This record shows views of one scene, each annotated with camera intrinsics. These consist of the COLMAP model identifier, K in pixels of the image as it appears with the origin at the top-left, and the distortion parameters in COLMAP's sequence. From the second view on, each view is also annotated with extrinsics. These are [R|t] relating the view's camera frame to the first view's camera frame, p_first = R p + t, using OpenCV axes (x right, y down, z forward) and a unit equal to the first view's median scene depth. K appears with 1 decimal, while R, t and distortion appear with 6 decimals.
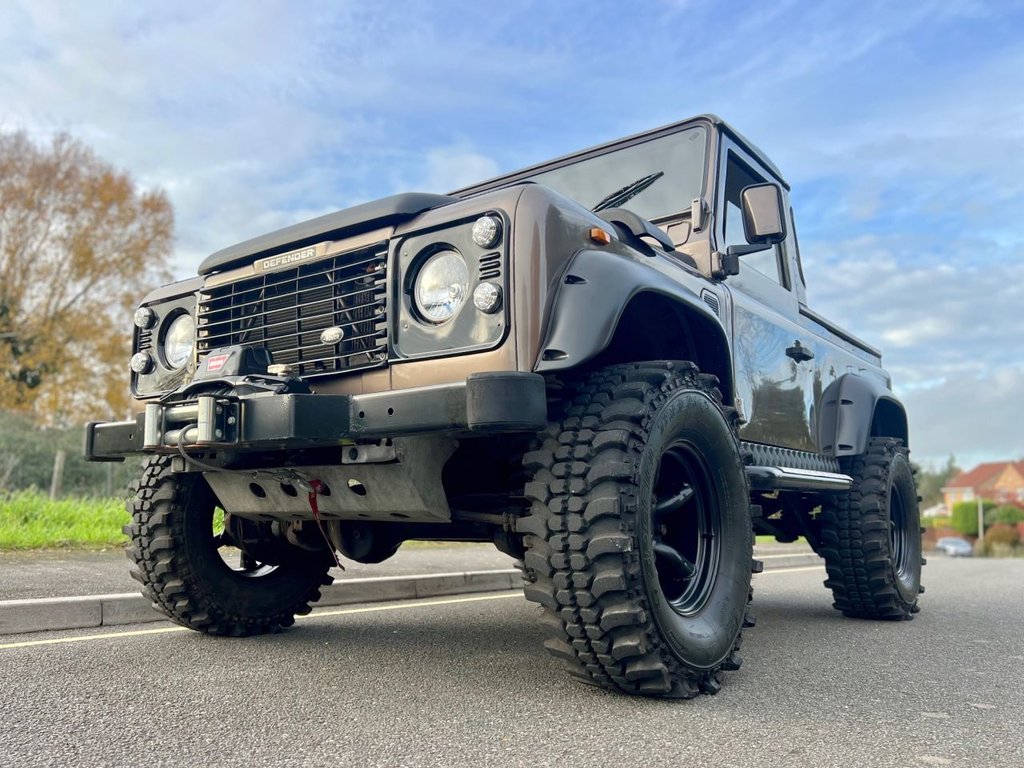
lens RADIAL K [[861.8, 0, 427.2], [0, 861.8, 410.8], [0, 0, 1]] dist [0.144056, -0.248943]
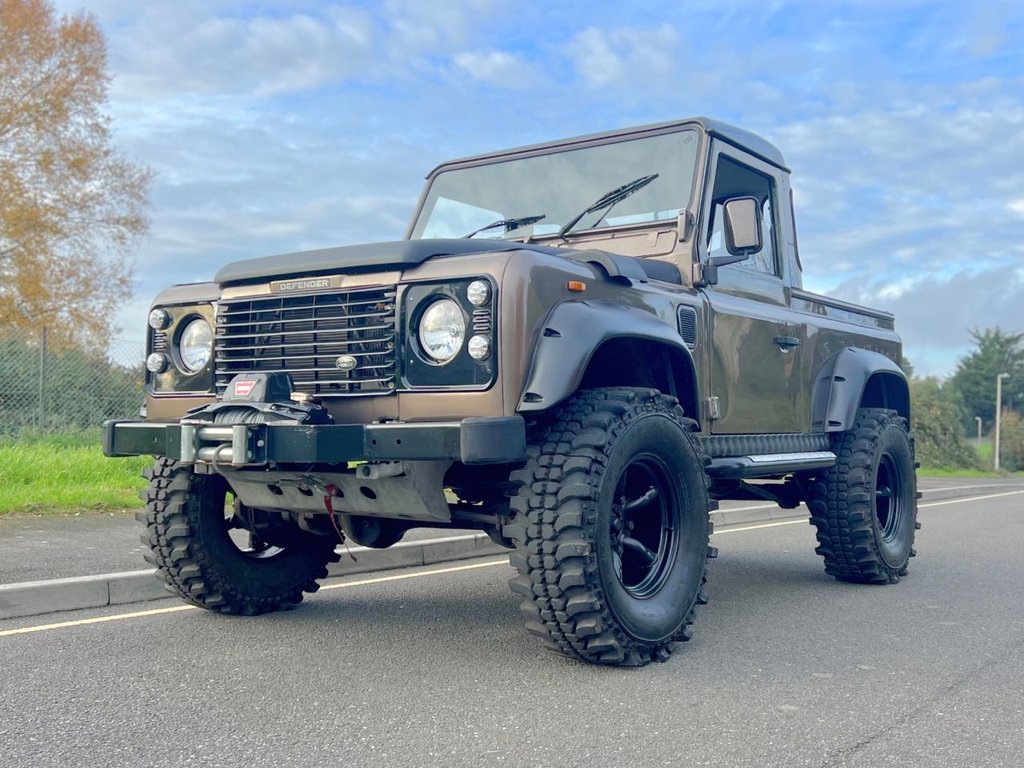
lens RADIAL K [[1133.6, 0, 546.0], [0, 1133.6, 380.6], [0, 0, 1]] dist [0.119569, -0.194818]
pose [[0.995927, 0.003100, 0.090112, 0.015919], [-0.010232, 0.996839, 0.078784, -0.173590], [-0.089583, -0.079385, 0.992811, -0.484990]]
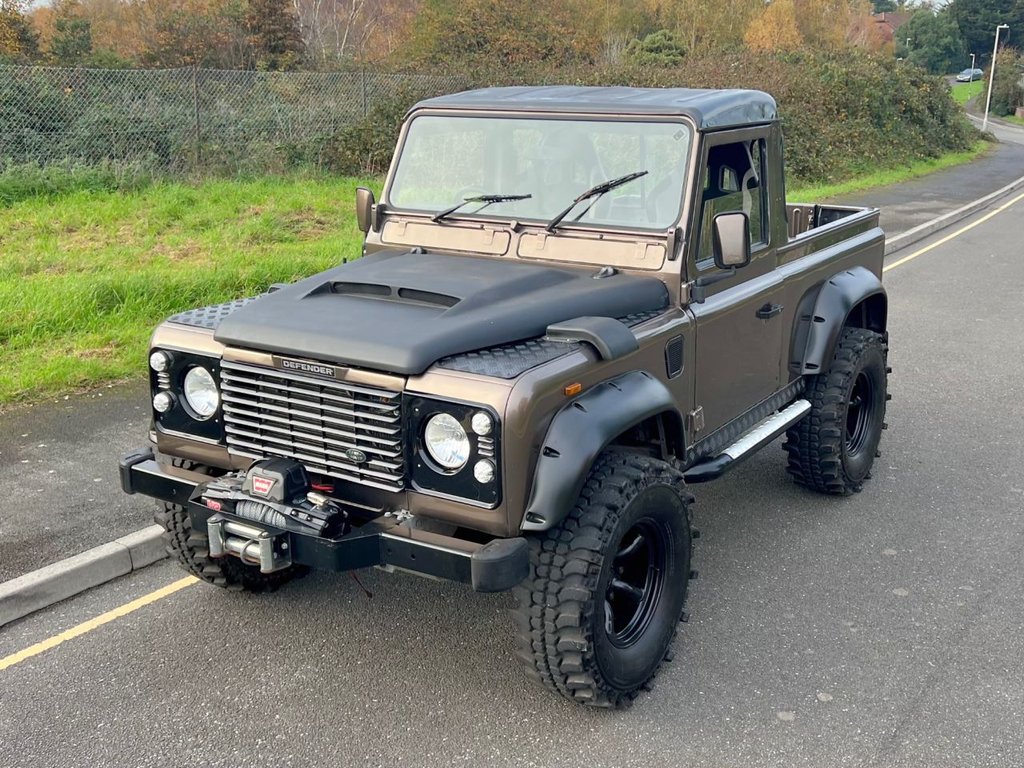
lens RADIAL K [[1204.1, 0, 535.3], [0, 1204.1, 383.5], [0, 0, 1]] dist [0.062936, -0.027195]
pose [[0.993072, -0.045052, 0.108525, -0.036631], [0.000166, 0.924117, 0.382111, -0.775879], [-0.117504, -0.379445, 0.917722, -0.509027]]
